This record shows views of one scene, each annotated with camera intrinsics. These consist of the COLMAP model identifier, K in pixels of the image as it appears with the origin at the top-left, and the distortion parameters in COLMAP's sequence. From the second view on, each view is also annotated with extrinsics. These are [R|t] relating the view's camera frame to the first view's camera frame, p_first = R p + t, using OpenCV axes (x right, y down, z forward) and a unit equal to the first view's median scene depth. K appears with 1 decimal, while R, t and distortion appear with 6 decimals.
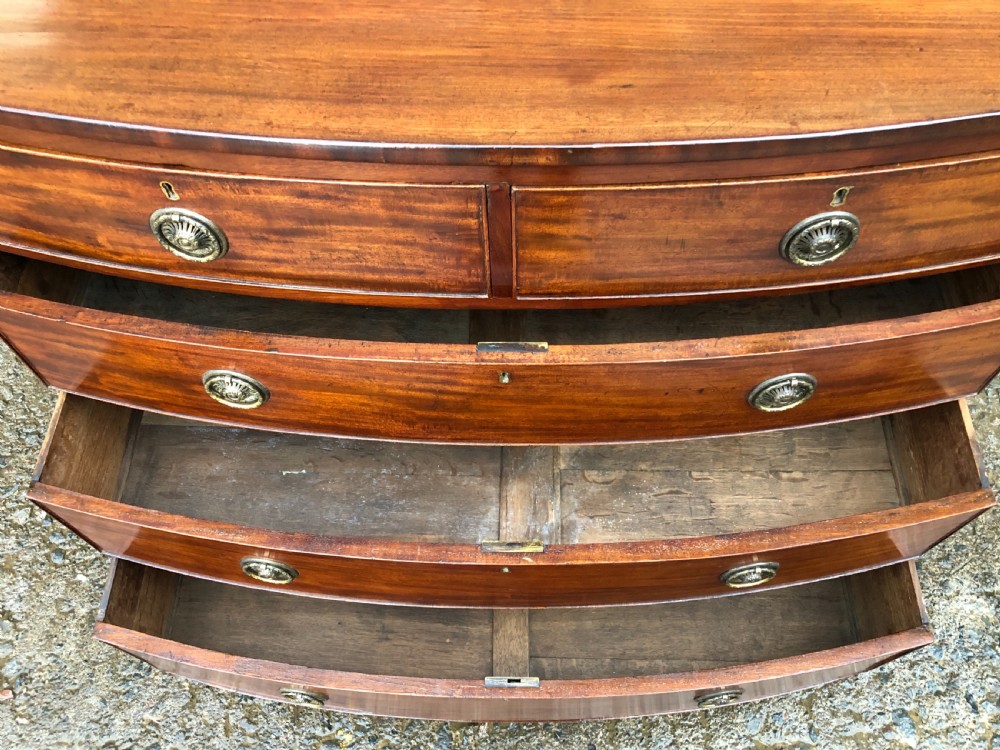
lens RADIAL K [[902.4, 0, 501.1], [0, 902.4, 374.1], [0, 0, 1]] dist [-0.012795, 0.049419]
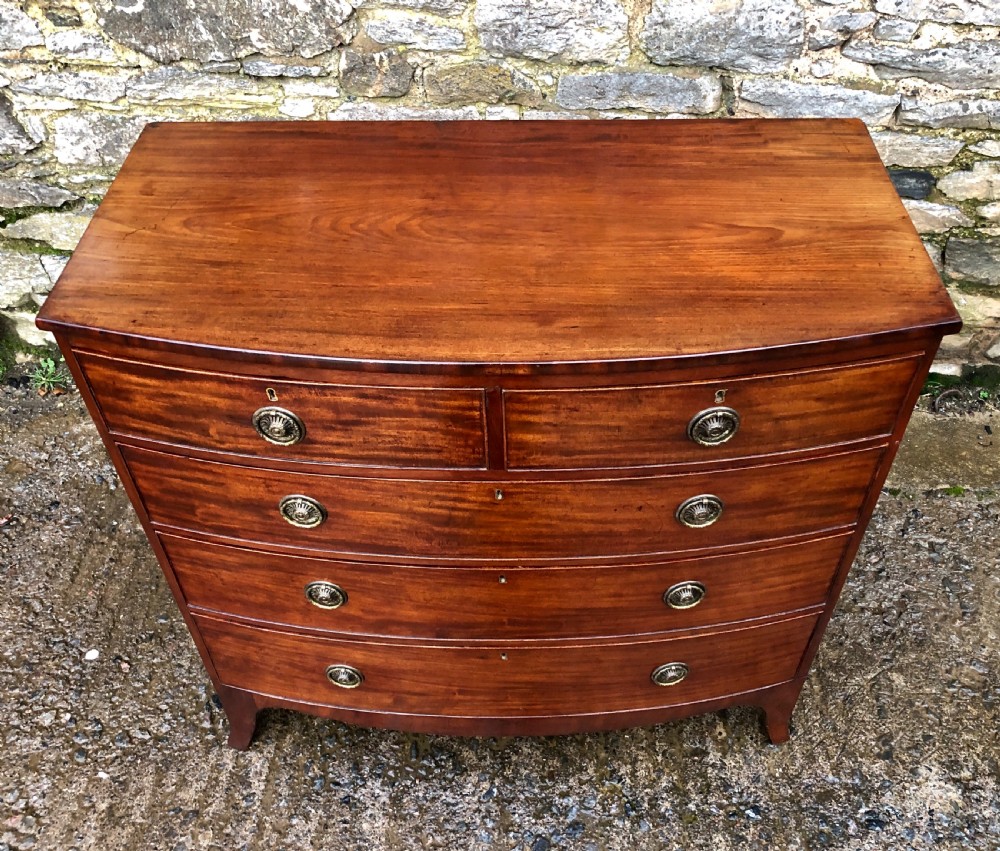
lens RADIAL K [[982.8, 0, 516.4], [0, 982.8, 419.4], [0, 0, 1]] dist [0.016343, 0.000000]
pose [[0.999903, -0.004219, 0.013241, 0.006440], [0.006980, 0.976373, -0.215979, 0.090795], [-0.012017, 0.216051, 0.976308, -0.277893]]
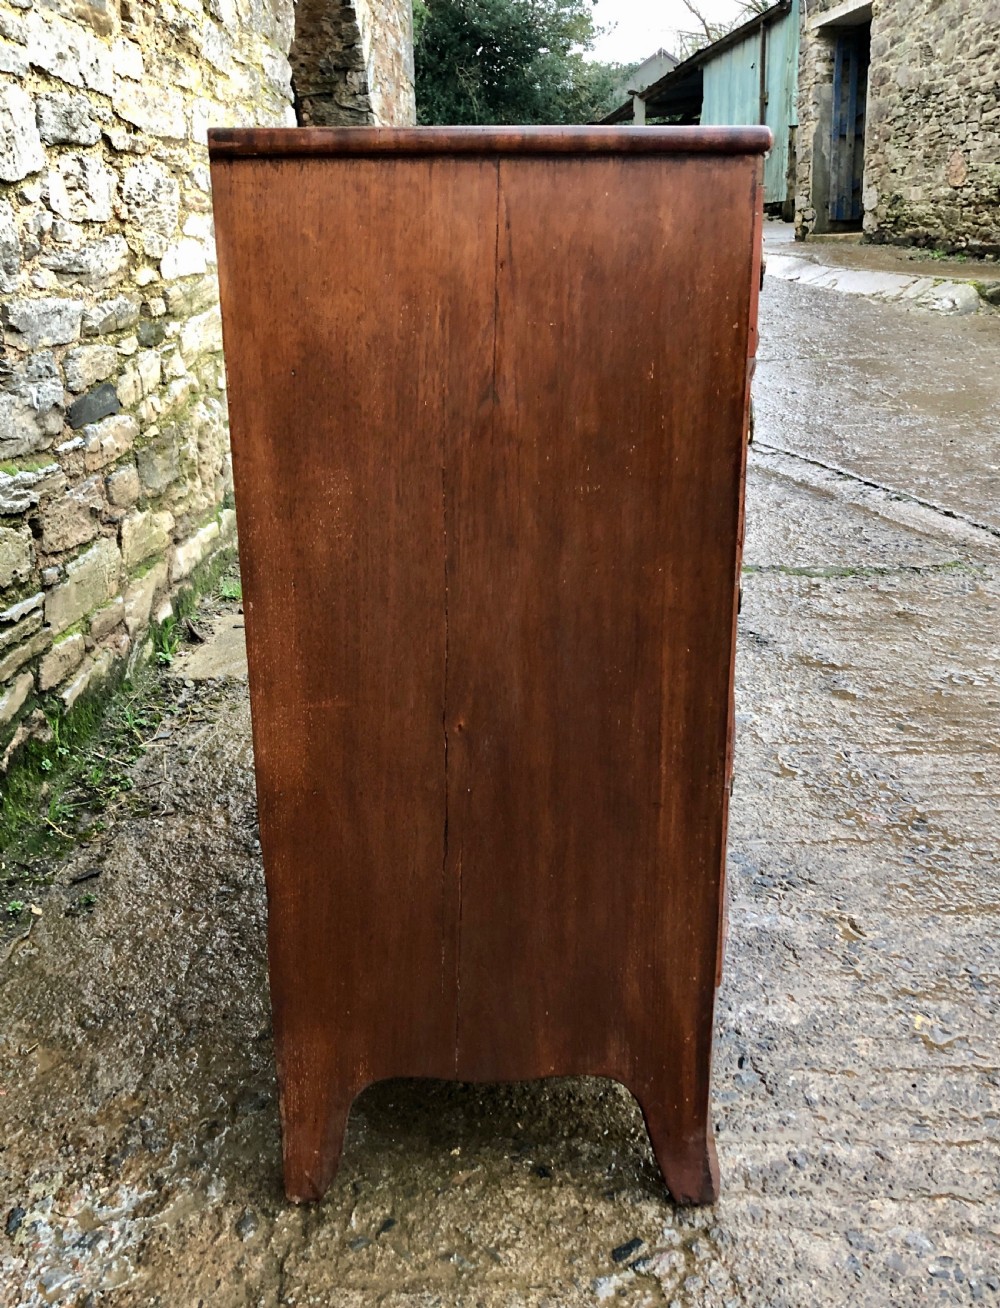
lens RADIAL K [[1176.2, 0, 519.2], [0, 1176.2, 535.4], [0, 0, 1]] dist [0.036884, -0.021149]
pose [[-0.042683, -0.268065, 0.962455, -1.148226], [0.848873, 0.498284, 0.176429, -0.317013], [-0.526870, 0.824533, 0.206284, 0.685949]]
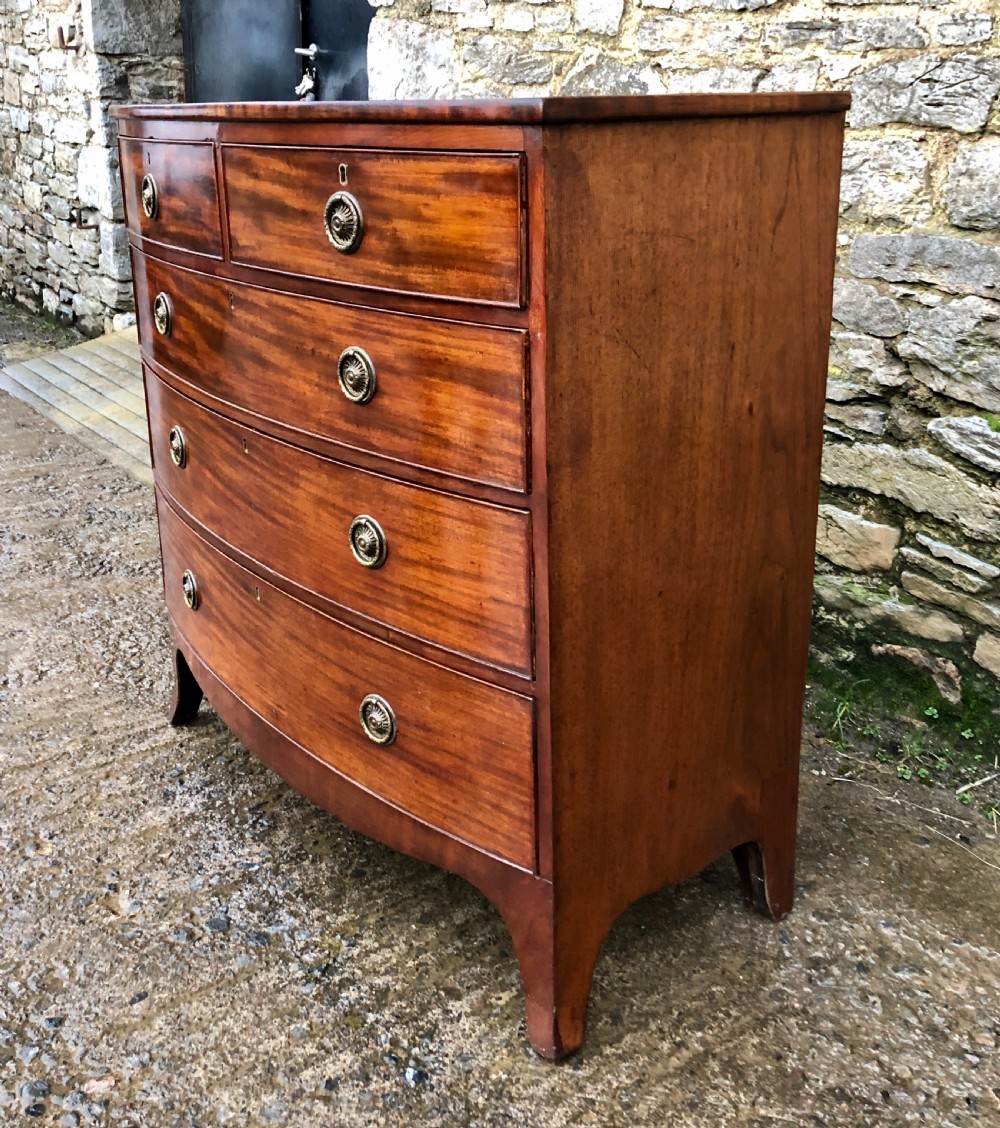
lens RADIAL K [[1202.4, 0, 494.8], [0, 1202.4, 496.6], [0, 0, 1]] dist [0.010321, 0.000000]
pose [[0.623102, 0.247525, -0.741940, 1.047123], [-0.662511, 0.671230, -0.332460, 0.293476], [0.415720, 0.698700, 0.582233, 0.235602]]
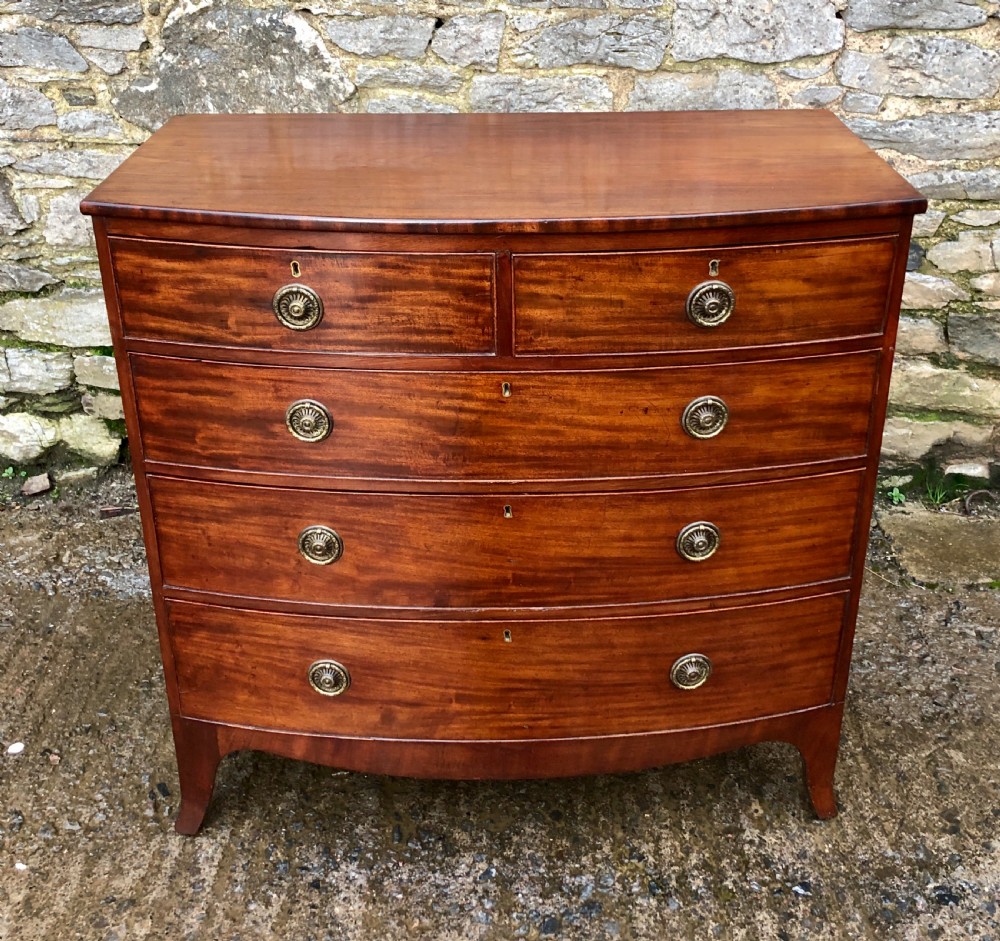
lens RADIAL K [[1192.3, 0, 514.8], [0, 1192.3, 333.6], [0, 0, 1]] dist [0.029560, 0.000000]
pose [[0.999315, -0.002650, 0.036922, -0.033075], [0.022748, 0.830849, -0.556032, 0.562304], [-0.029203, 0.556491, 0.830340, -0.339137]]
